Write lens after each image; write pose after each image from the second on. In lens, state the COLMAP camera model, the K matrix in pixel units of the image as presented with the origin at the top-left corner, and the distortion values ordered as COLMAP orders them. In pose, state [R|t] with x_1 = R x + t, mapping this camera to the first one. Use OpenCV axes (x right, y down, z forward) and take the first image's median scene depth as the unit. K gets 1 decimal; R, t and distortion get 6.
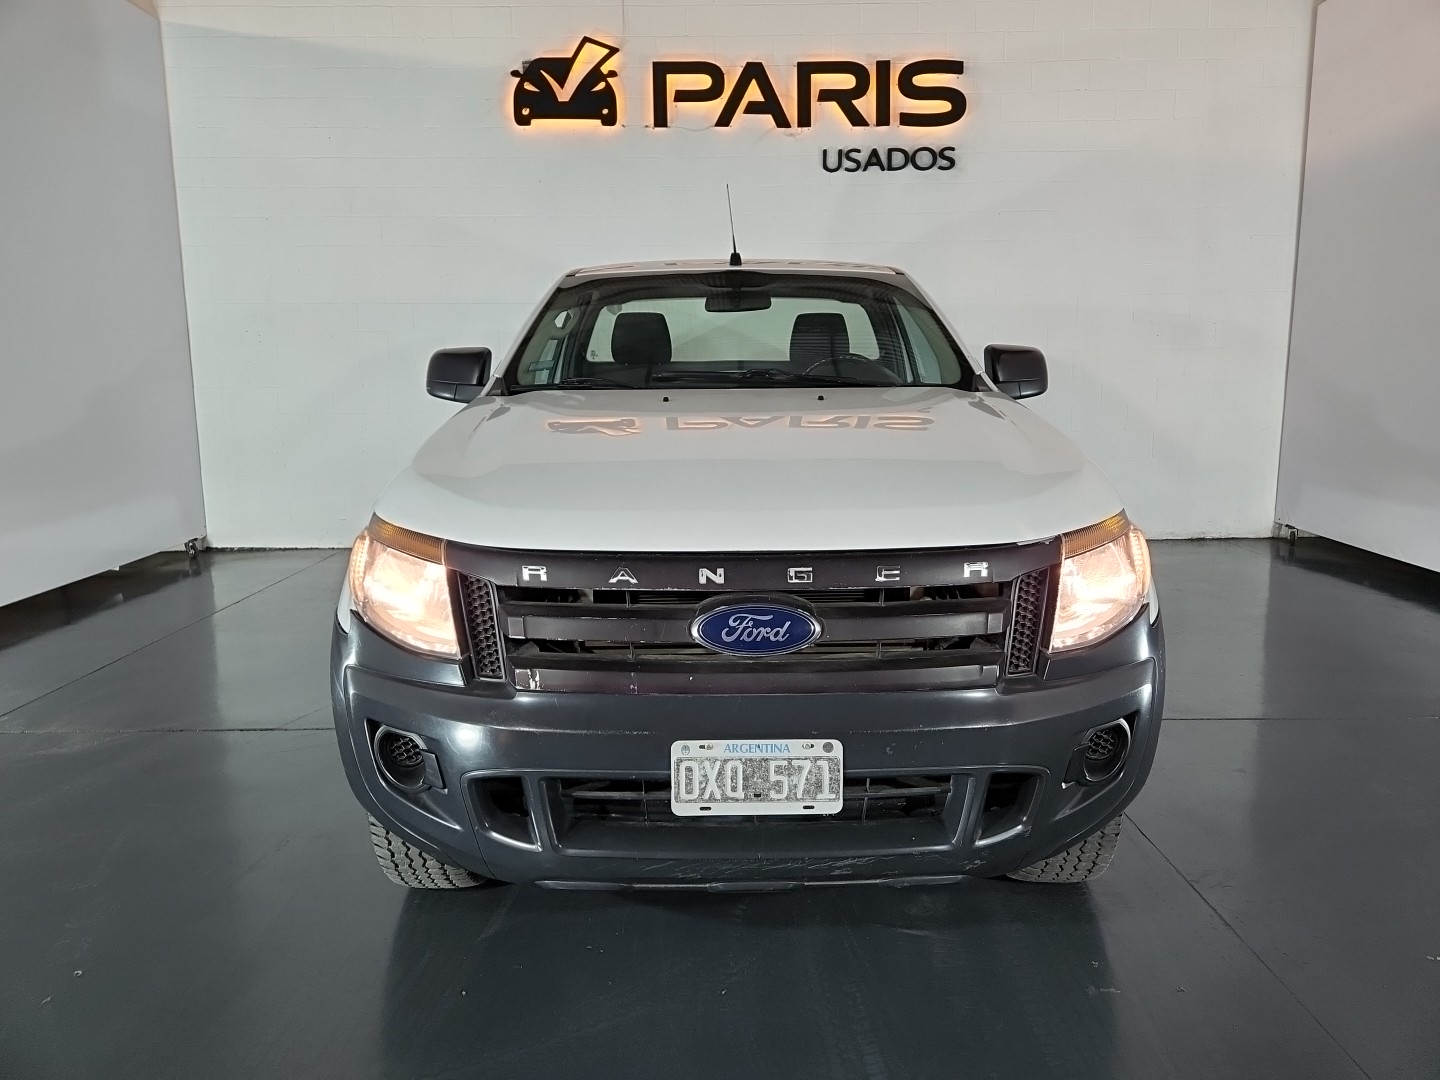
lens RADIAL K [[977.6, 0, 716.5], [0, 977.6, 541.4], [0, 0, 1]] dist [0.045154, -0.013866]
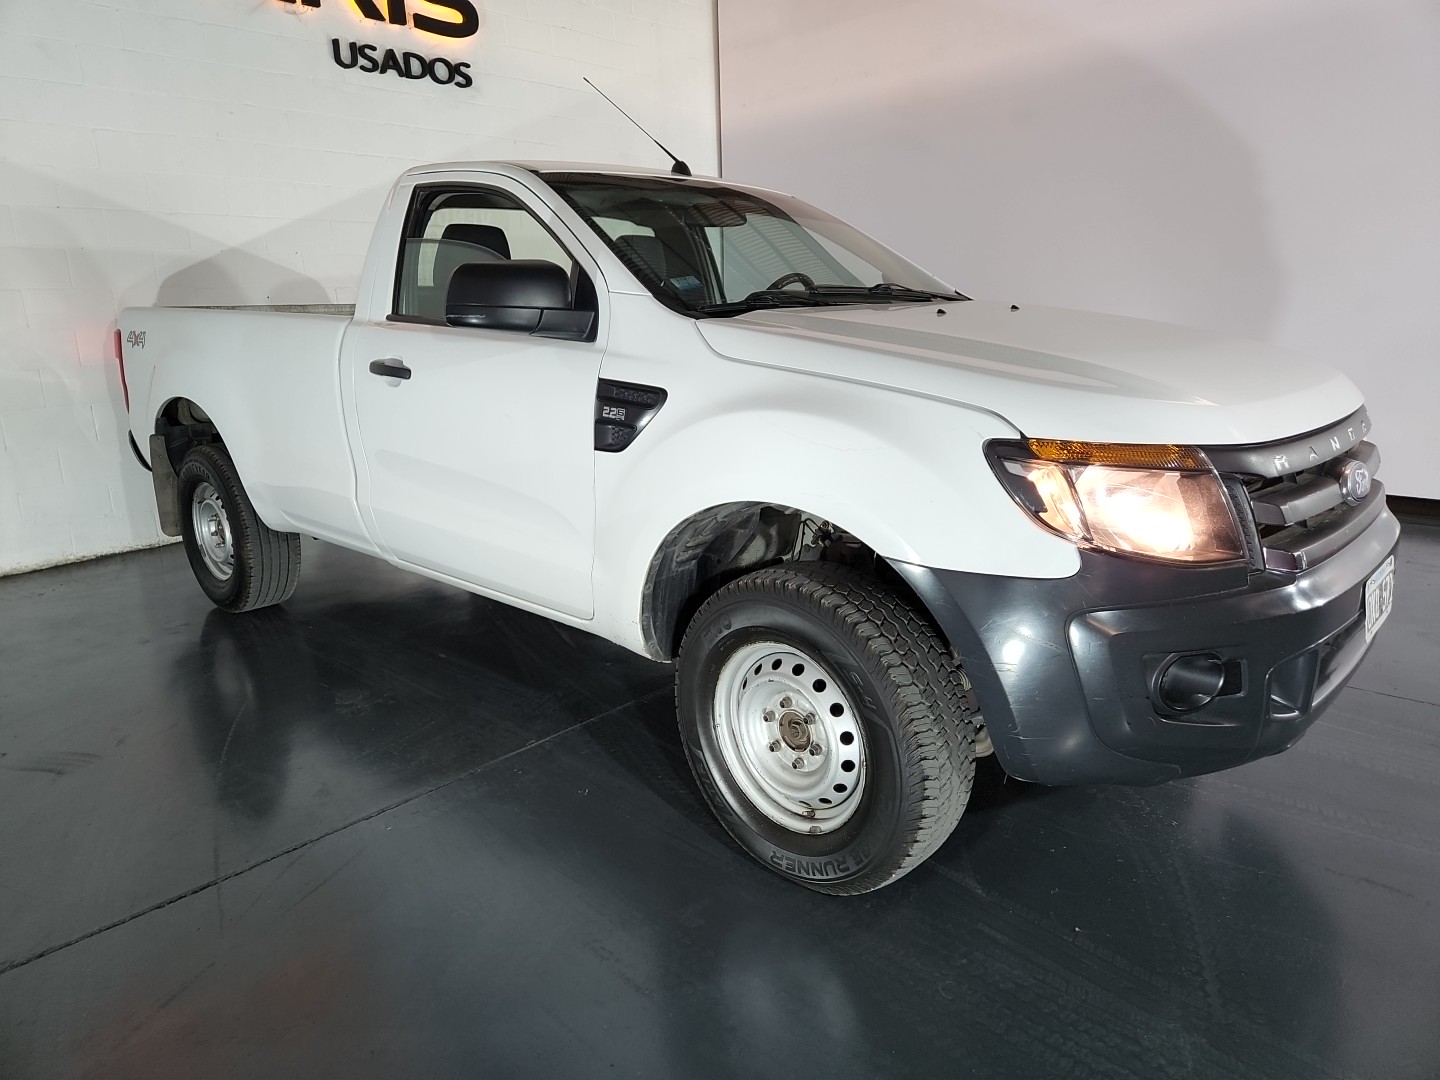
lens RADIAL K [[977.6, 0, 724.4], [0, 977.6, 539.6], [0, 0, 1]] dist [0.045154, -0.013866]
pose [[0.688337, -0.174105, 0.704187, -0.335689], [0.137444, 0.984488, 0.109057, -0.020713], [-0.712251, 0.021718, 0.701589, 0.170064]]
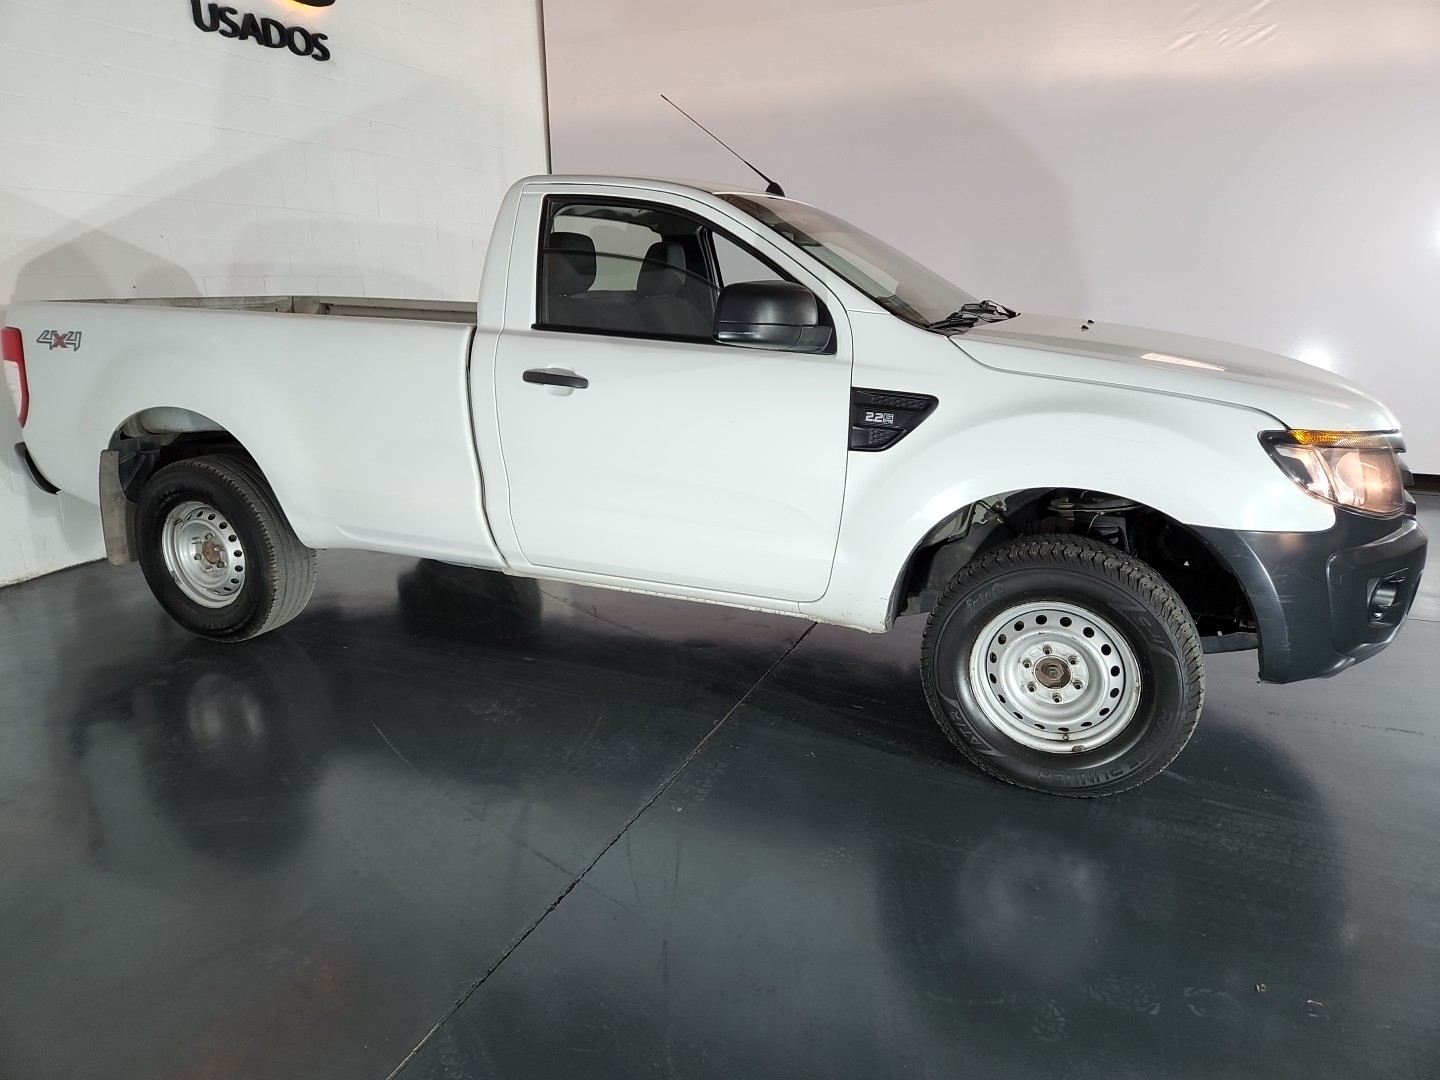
lens RADIAL K [[977.6, 0, 721.6], [0, 977.6, 538.5], [0, 0, 1]] dist [0.045154, -0.013866]
pose [[0.396783, -0.227961, 0.889155, -0.505298], [0.157379, 0.971222, 0.178771, -0.067145], [-0.904320, 0.069001, 0.421241, 0.337704]]
